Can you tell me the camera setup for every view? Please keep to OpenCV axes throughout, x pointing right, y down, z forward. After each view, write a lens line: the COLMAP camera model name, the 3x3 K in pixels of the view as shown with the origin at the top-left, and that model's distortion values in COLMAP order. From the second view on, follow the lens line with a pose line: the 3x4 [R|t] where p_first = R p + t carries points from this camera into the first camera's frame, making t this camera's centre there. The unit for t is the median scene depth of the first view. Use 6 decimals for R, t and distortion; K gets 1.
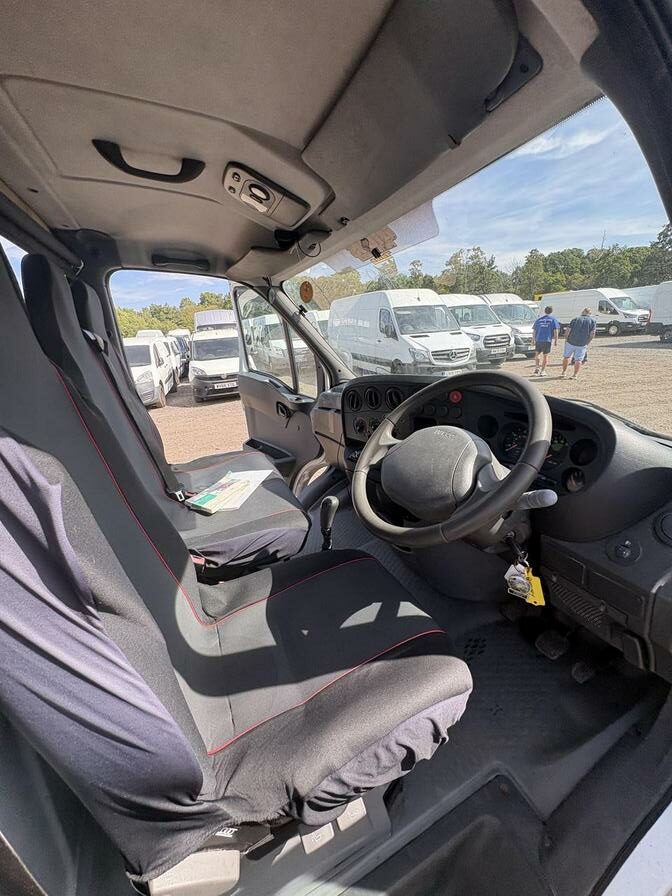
lens RADIAL K [[356.6, 0, 335.3], [0, 356.6, 450.0], [0, 0, 1]] dist [-0.006586, 0.000232]
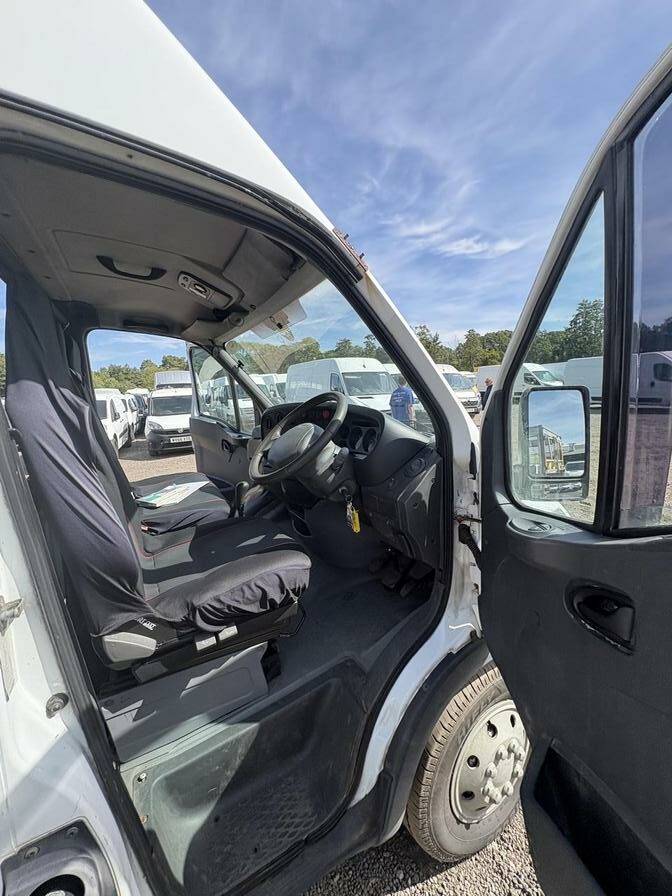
lens RADIAL K [[356.6, 0, 335.3], [0, 356.6, 450.0], [0, 0, 1]] dist [-0.006586, 0.000232]
pose [[0.994026, 0.006018, 0.108978, 0.112235], [0.012524, 0.985593, -0.168669, 0.142623], [-0.108423, 0.169026, 0.979630, -0.265525]]
